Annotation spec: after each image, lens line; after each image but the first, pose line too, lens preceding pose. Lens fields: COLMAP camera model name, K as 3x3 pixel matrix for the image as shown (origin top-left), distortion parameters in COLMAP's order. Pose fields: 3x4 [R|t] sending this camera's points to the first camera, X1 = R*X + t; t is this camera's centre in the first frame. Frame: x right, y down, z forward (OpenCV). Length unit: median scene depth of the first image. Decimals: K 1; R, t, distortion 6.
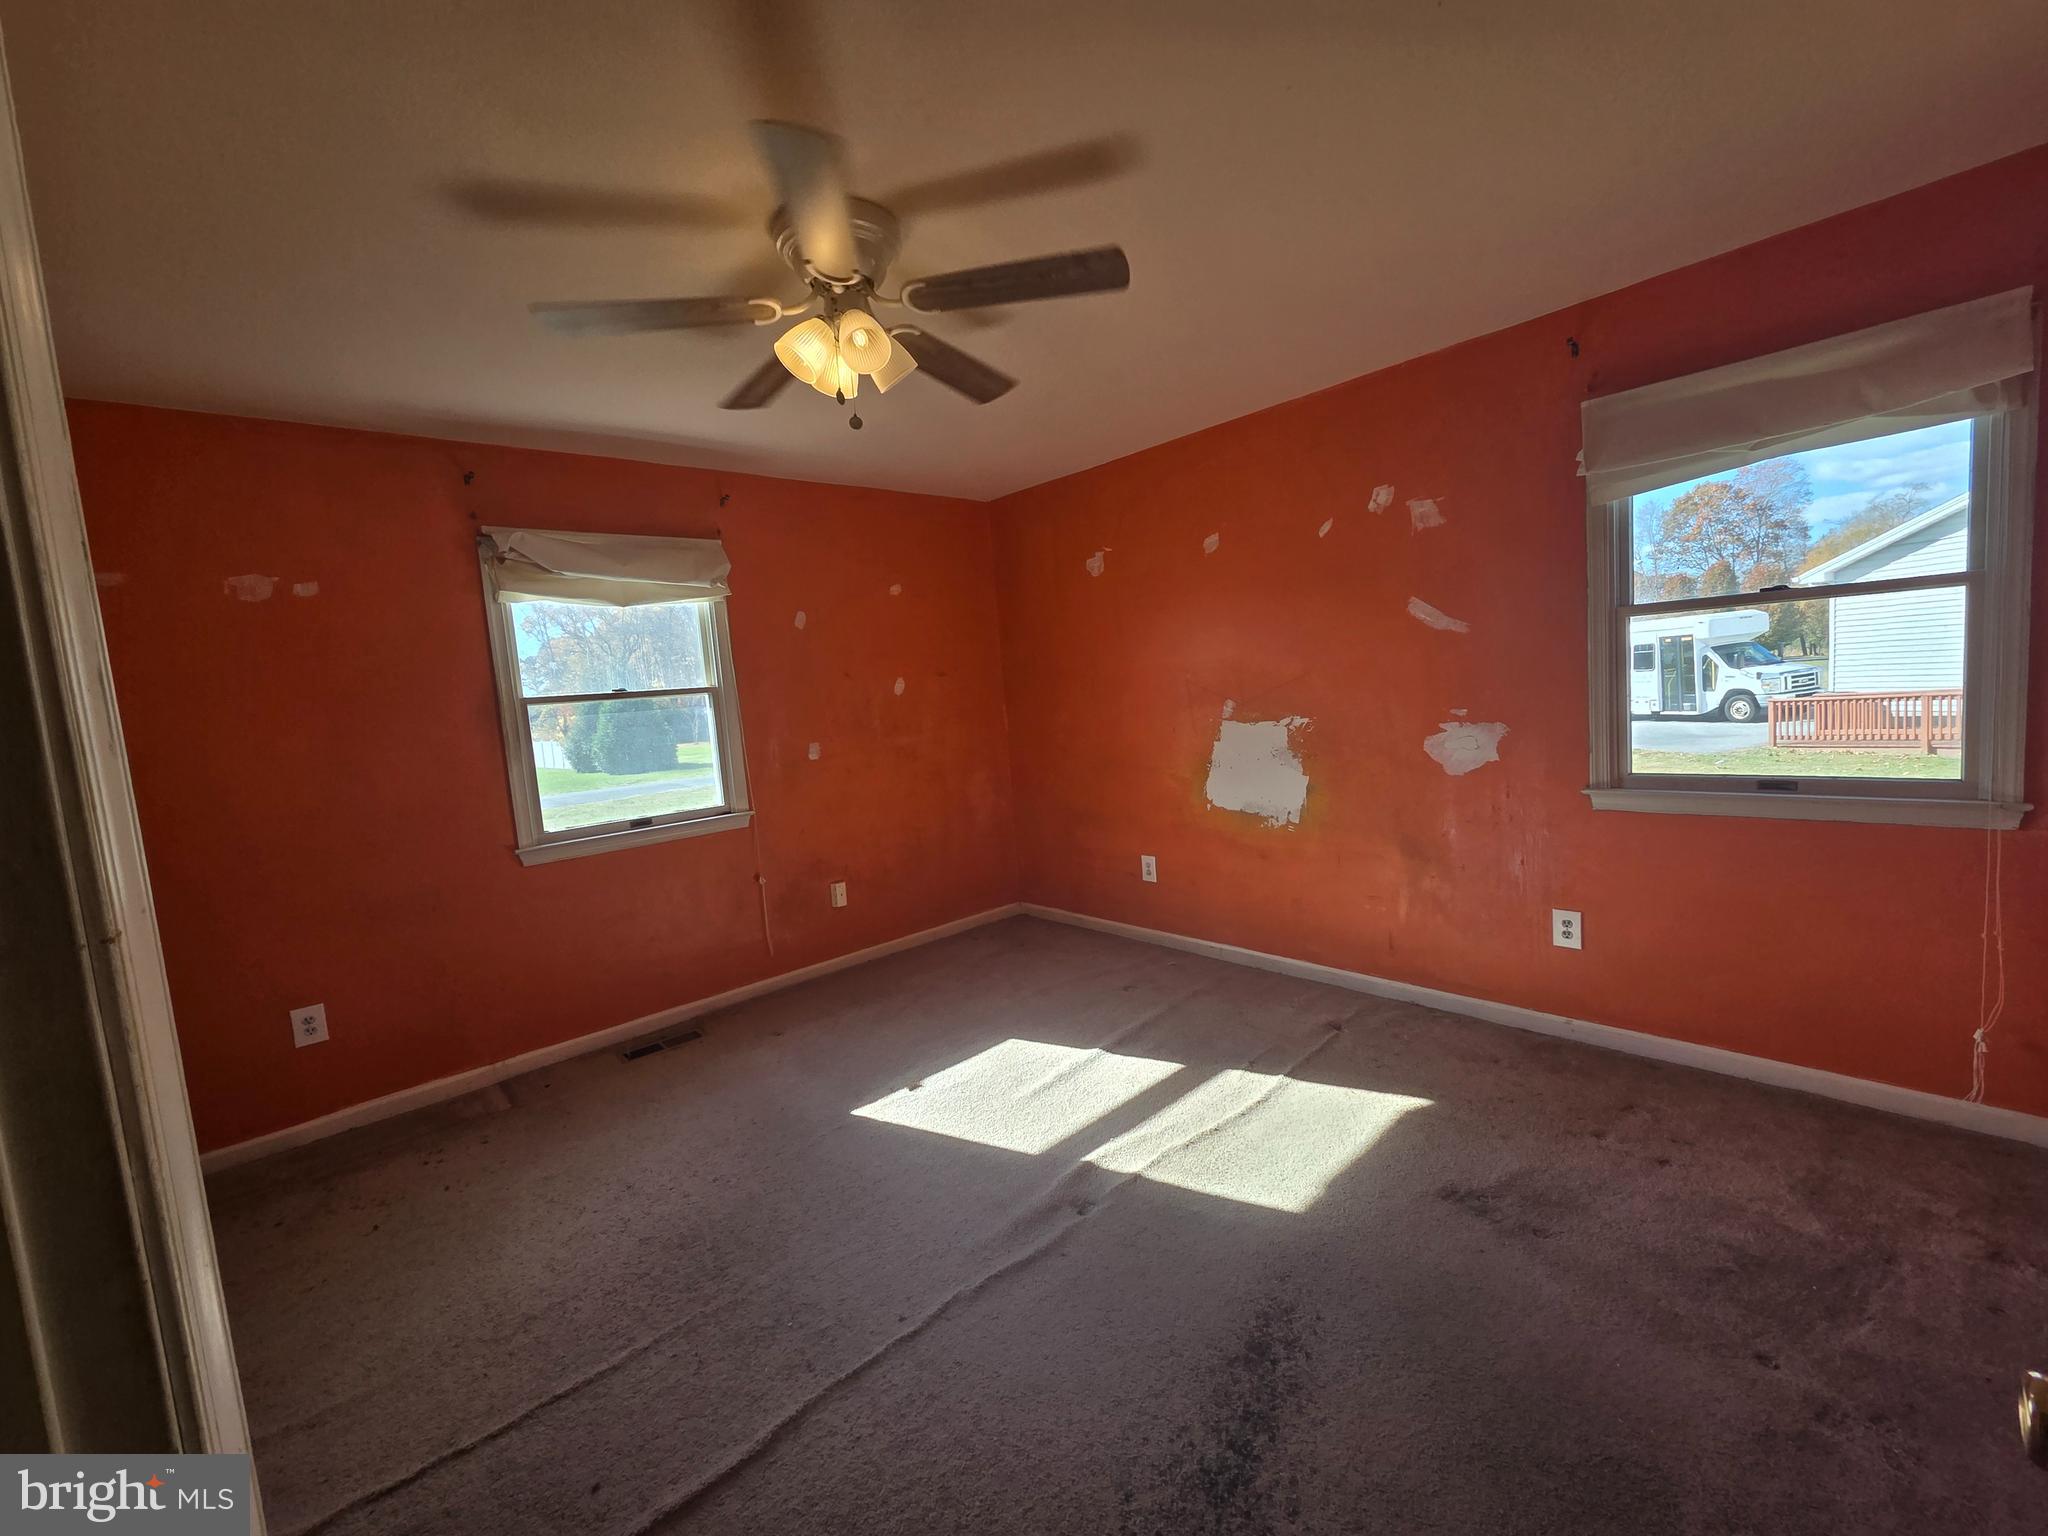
lens RADIAL K [[836.1, 0, 1042.5], [0, 836.1, 763.1], [0, 0, 1]] dist [0.004243, 0.000946]
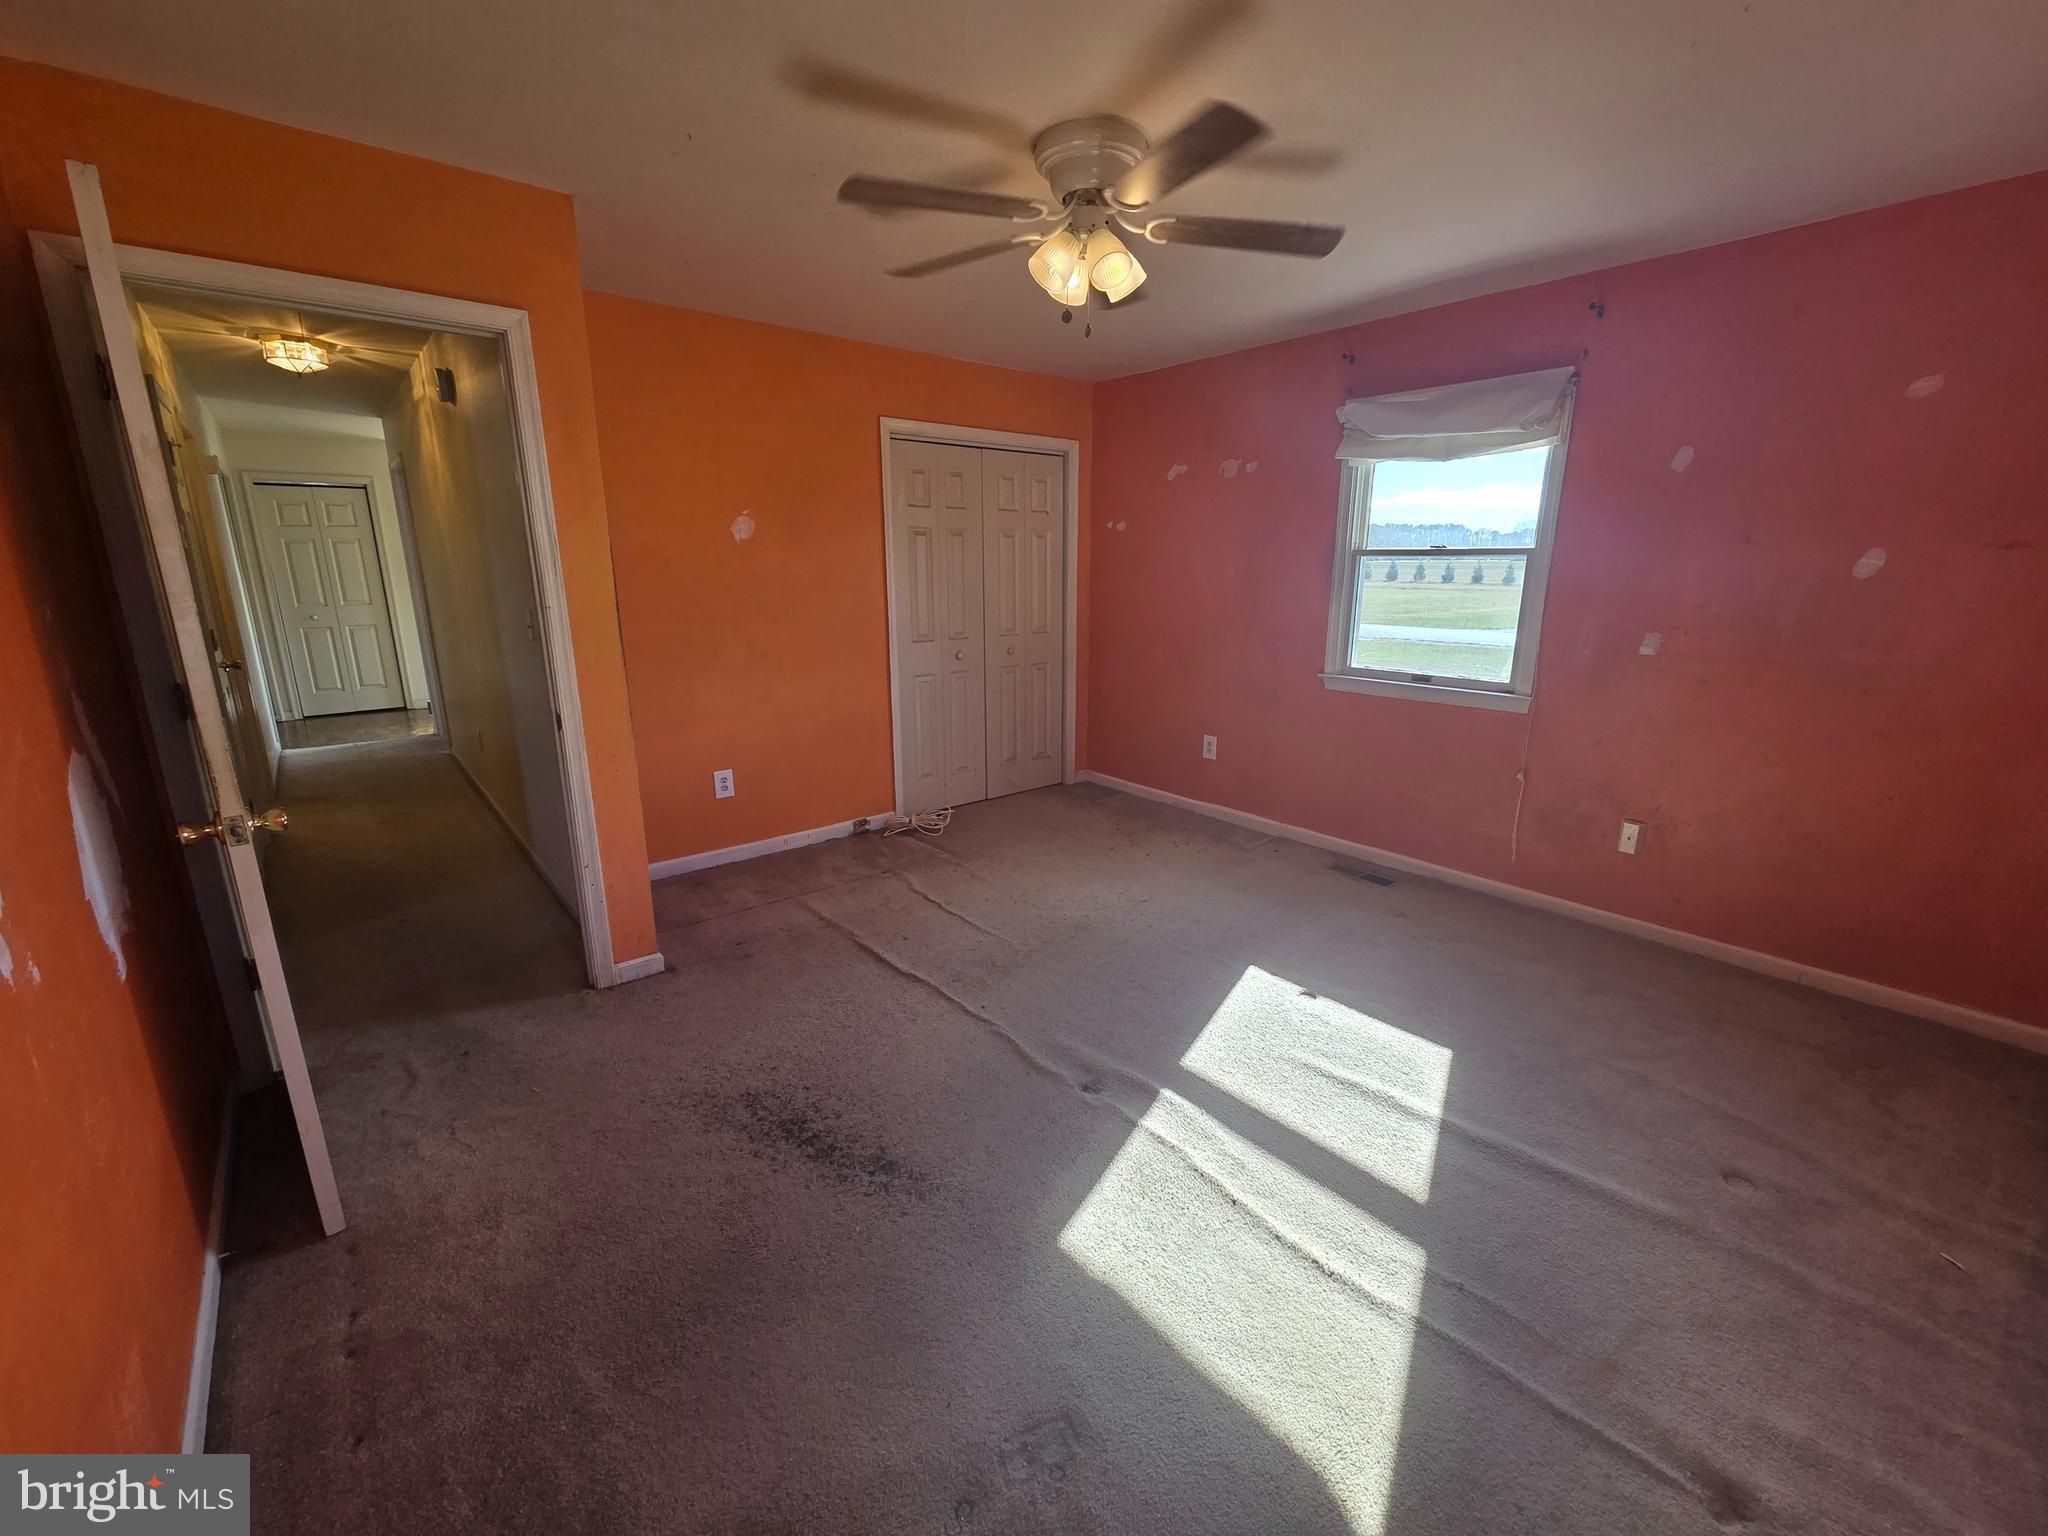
lens RADIAL K [[836.1, 0, 1040.1], [0, 836.1, 765.2], [0, 0, 1]] dist [0.004243, 0.000946]
pose [[-0.038324, 0.313509, -0.948812, 0.701548], [-0.093402, 0.944228, 0.315767, -0.139675], [0.994891, 0.100722, -0.006904, 0.680952]]
